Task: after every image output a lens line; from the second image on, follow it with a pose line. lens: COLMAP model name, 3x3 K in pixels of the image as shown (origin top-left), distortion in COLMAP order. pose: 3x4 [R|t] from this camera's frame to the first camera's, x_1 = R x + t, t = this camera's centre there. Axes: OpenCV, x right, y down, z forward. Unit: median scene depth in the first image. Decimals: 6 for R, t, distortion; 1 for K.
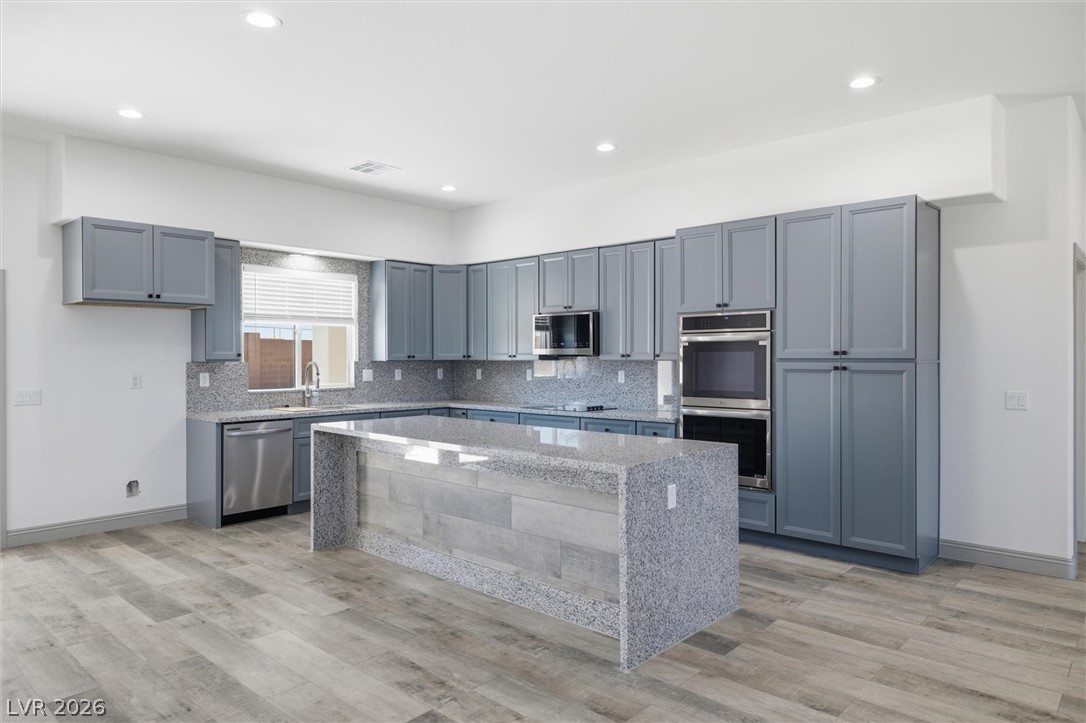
lens RADIAL K [[686.5, 0, 540.1], [0, 686.5, 357.4], [0, 0, 1]] dist [-0.000094, 0.004212]
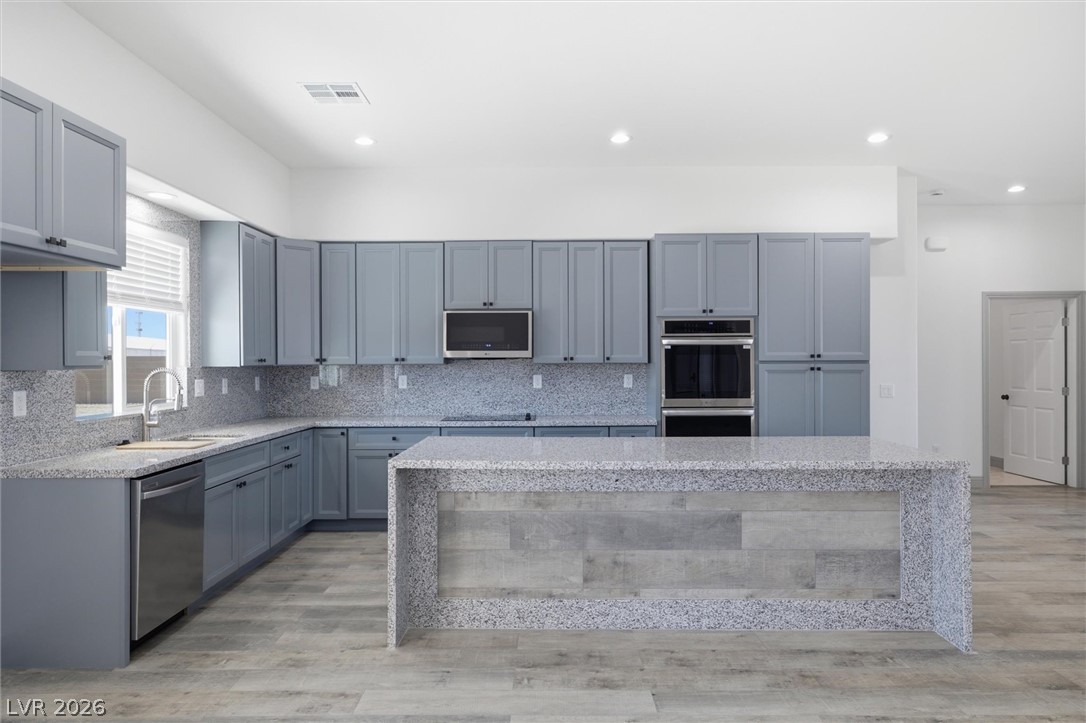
lens RADIAL K [[686.5, 0, 540.1], [0, 686.5, 357.4], [0, 0, 1]] dist [-0.000094, 0.004212]
pose [[0.744702, 0.001050, 0.667396, -0.618614], [0.003231, 0.999981, -0.005179, 0.000657], [-0.667389, 0.006013, 0.744685, 0.368400]]
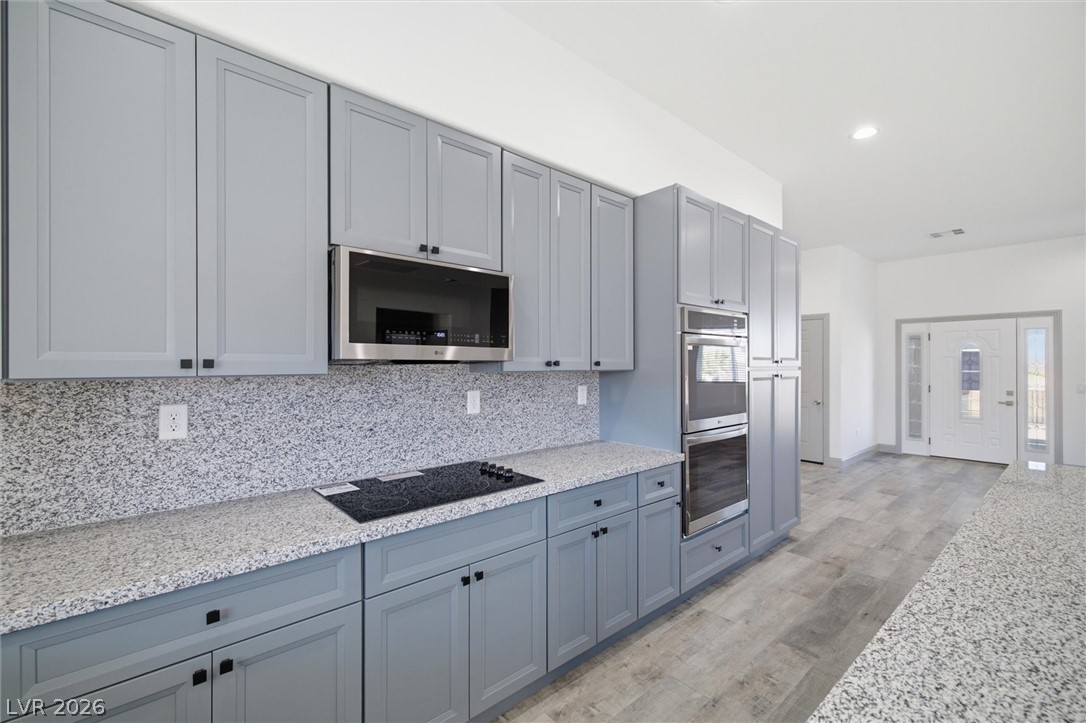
lens RADIAL K [[457.4, 0, 542.1], [0, 457.4, 360.4], [0, 0, 1]] dist [0.008683, -0.000412]
pose [[0.116913, 0.009328, 0.993098, -0.288900], [0.001350, 0.999953, -0.009551, -0.001366], [-0.993141, 0.002458, 0.116894, 1.109025]]
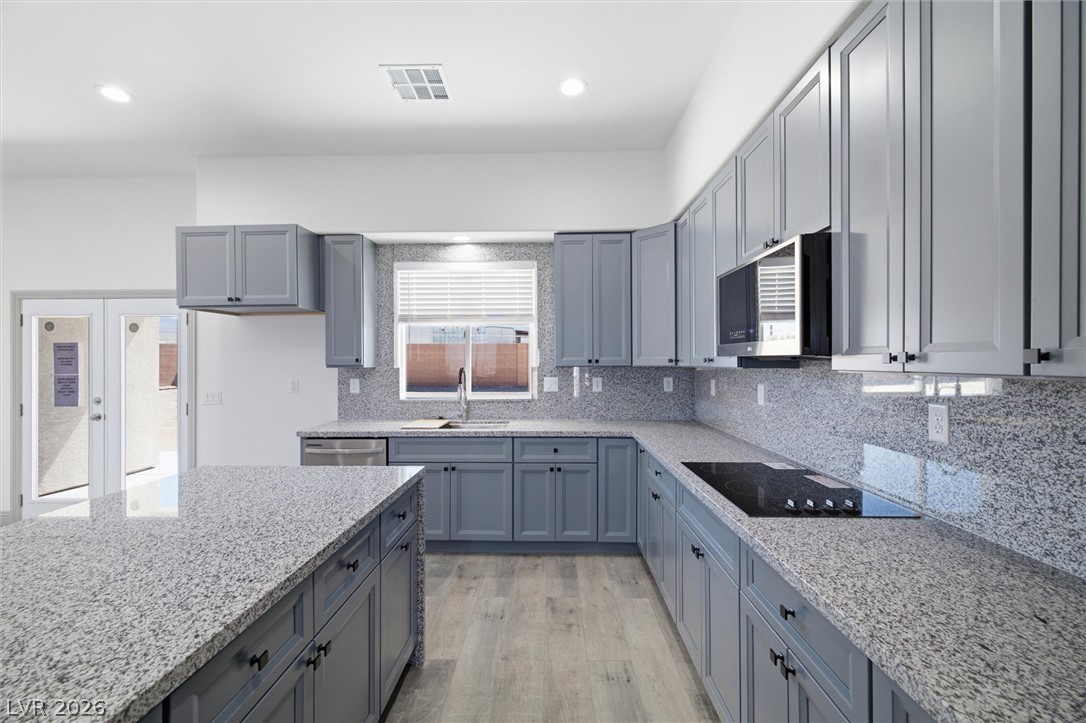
lens RADIAL K [[457.4, 0, 542.1], [0, 457.4, 360.4], [0, 0, 1]] dist [0.008683, -0.000412]
pose [[0.655781, -0.003842, -0.754941, 0.195750], [0.003010, 0.999992, -0.002474, -0.001177], [0.754945, -0.000650, 0.655788, 0.879900]]
